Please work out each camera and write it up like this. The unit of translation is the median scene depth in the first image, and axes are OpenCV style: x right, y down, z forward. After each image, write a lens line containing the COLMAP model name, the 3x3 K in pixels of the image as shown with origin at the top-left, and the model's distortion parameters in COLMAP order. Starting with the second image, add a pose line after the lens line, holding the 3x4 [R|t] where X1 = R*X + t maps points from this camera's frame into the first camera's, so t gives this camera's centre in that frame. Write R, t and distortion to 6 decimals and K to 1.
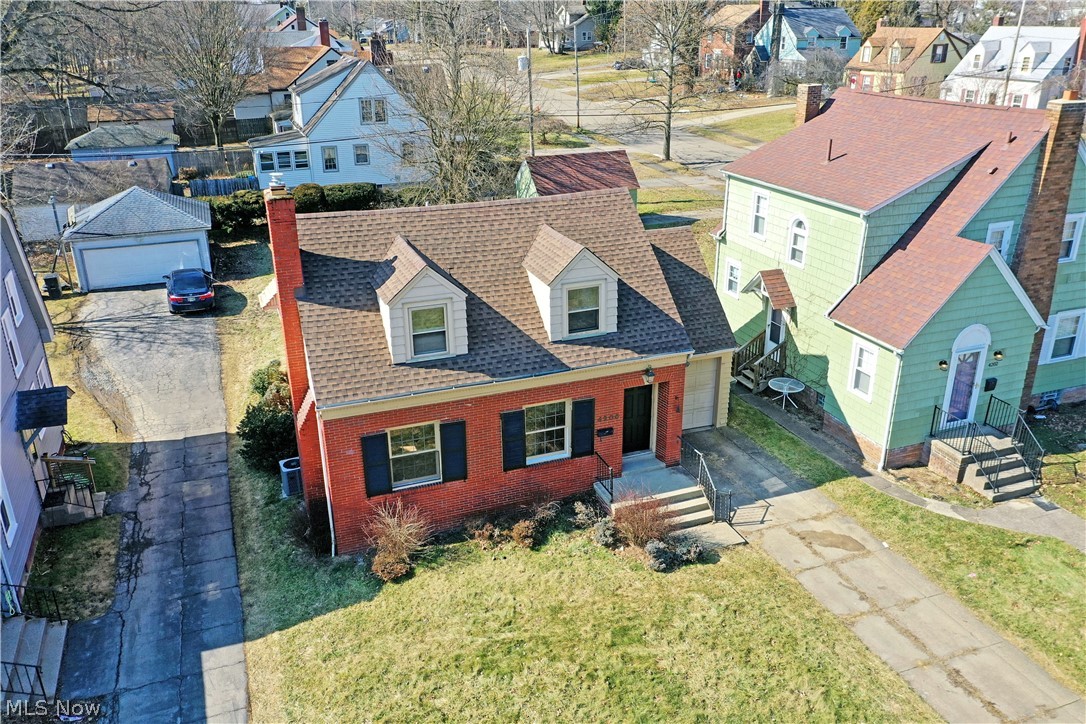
lens RADIAL K [[869.4, 0, 538.8], [0, 869.4, 360.4], [0, 0, 1]] dist [0.011422, 0.007635]
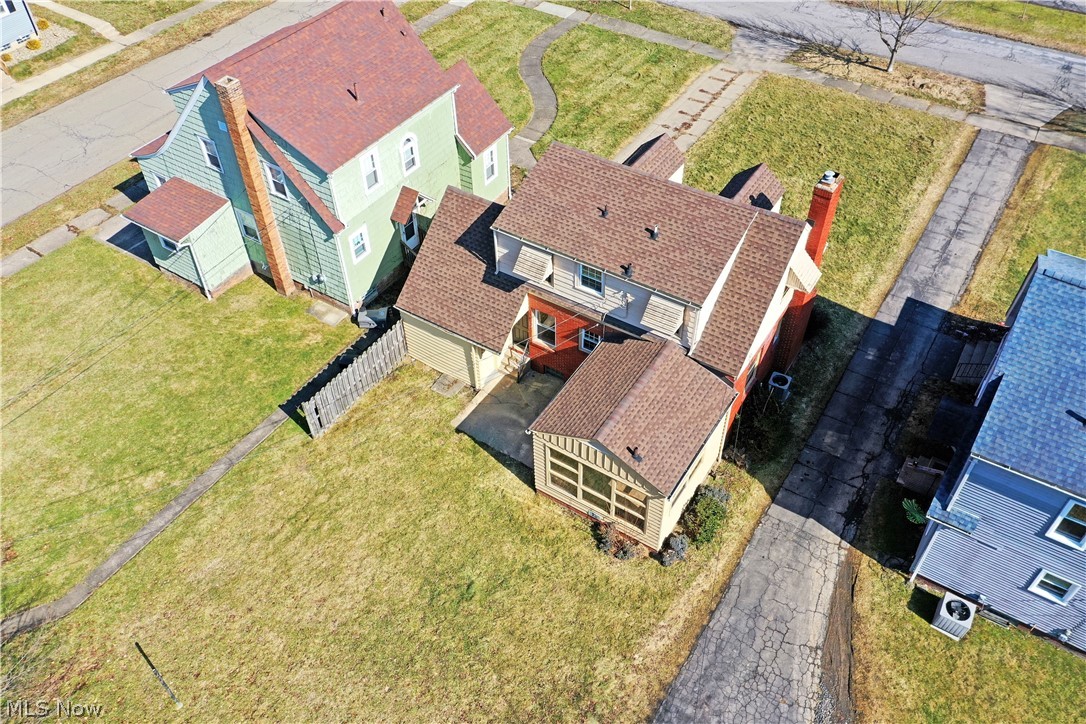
lens RADIAL K [[869.4, 0, 538.8], [0, 869.4, 360.4], [0, 0, 1]] dist [0.011422, 0.007635]
pose [[-0.598226, -0.555763, 0.577281, -0.898699], [0.319125, 0.495580, 0.807811, -1.205830], [-0.735041, 0.667478, -0.119111, 1.558326]]
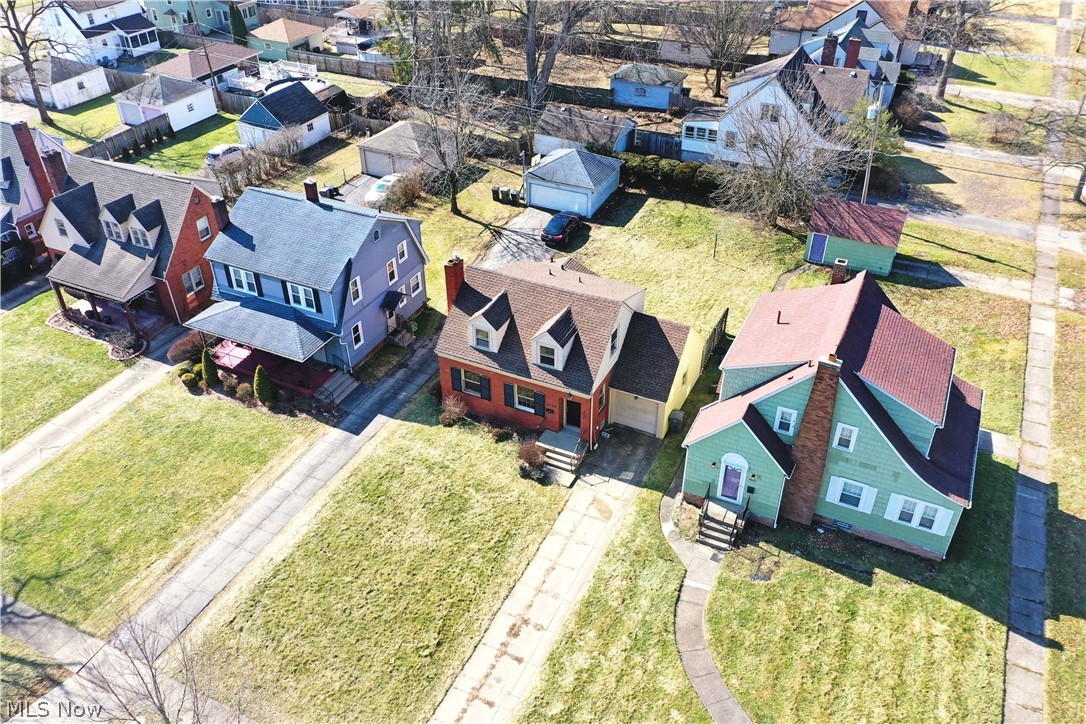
lens RADIAL K [[869.4, 0, 538.8], [0, 869.4, 360.4], [0, 0, 1]] dist [0.011422, 0.007635]
pose [[0.686880, 0.425391, -0.589269, 1.286740], [-0.274491, 0.902598, 0.331621, -0.742910], [0.672941, -0.066034, 0.736742, -0.585752]]
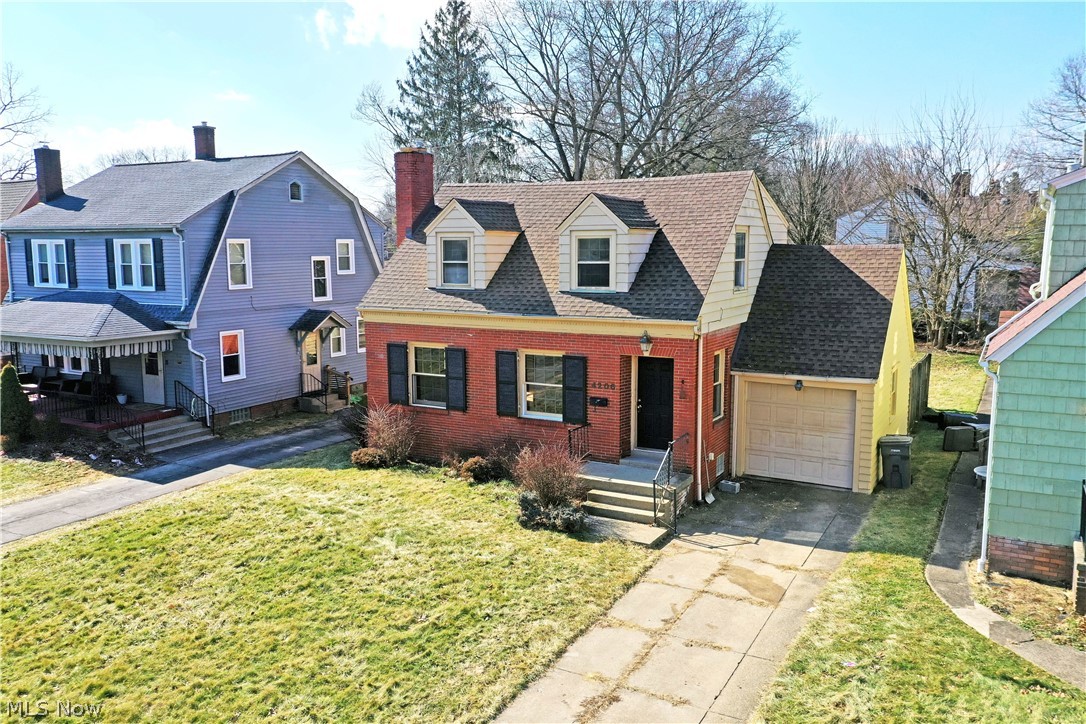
lens RADIAL K [[869.4, 0, 538.8], [0, 869.4, 360.4], [0, 0, 1]] dist [0.011422, 0.007635]
pose [[0.645477, 0.111067, -0.755661, 0.731942], [-0.289976, 0.950929, -0.107927, 0.161458], [0.706592, 0.288788, 0.646010, 0.370252]]
